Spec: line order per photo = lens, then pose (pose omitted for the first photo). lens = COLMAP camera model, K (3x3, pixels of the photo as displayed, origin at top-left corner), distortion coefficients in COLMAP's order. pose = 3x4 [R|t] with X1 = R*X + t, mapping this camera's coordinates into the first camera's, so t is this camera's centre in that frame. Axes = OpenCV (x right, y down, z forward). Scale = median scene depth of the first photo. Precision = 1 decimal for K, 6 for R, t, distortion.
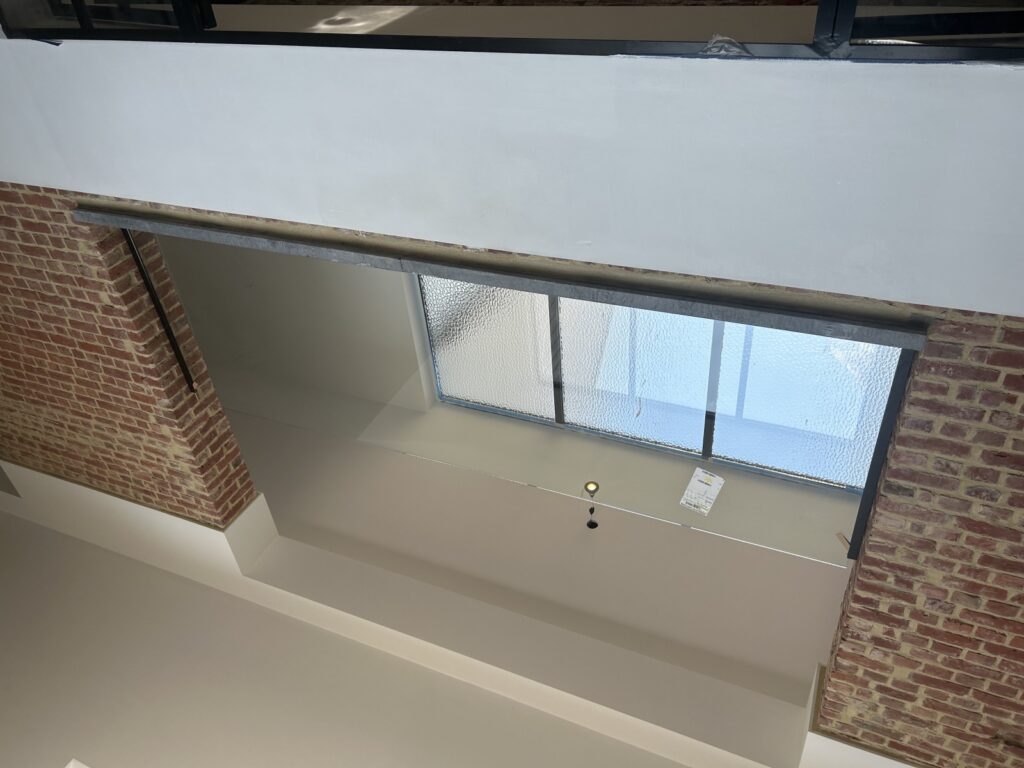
lens RADIAL K [[768.8, 0, 511.6], [0, 768.8, 384.7], [0, 0, 1]] dist [0.033274, 0.002017]
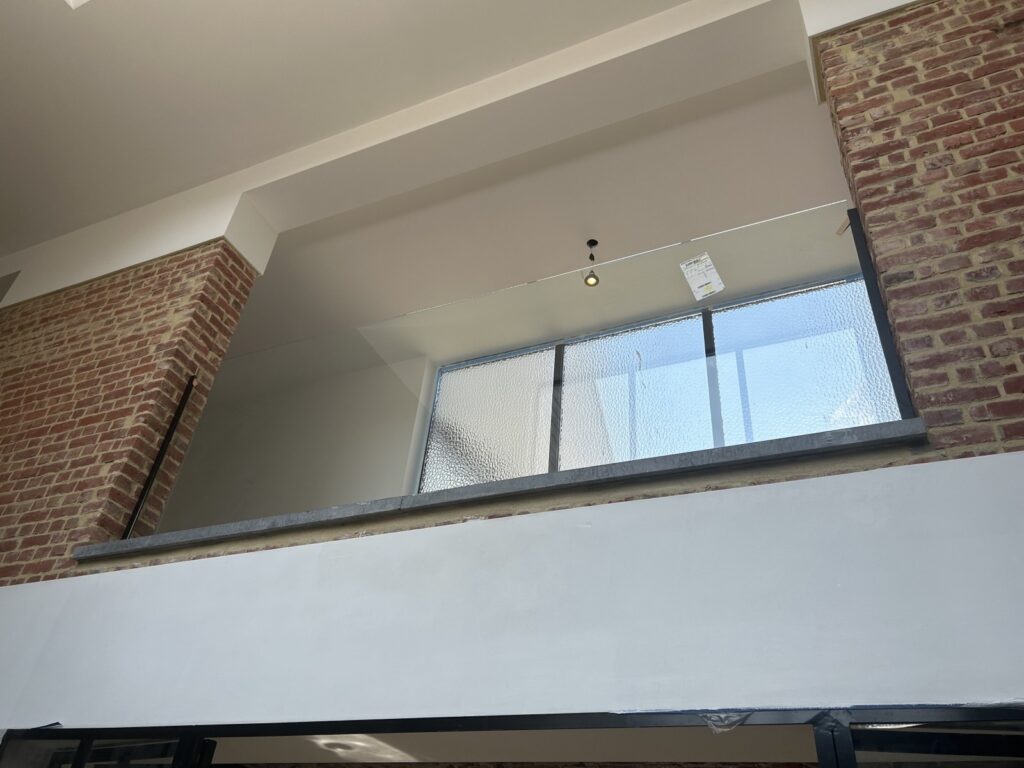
lens RADIAL K [[768.8, 0, 511.5], [0, 768.8, 383.9], [0, 0, 1]] dist [0.033274, 0.002017]
pose [[0.987860, 0.123698, -0.093975, 0.090716], [-0.123644, 0.259845, -0.957702, 0.926605], [-0.094047, 0.957695, 0.271985, 0.704999]]
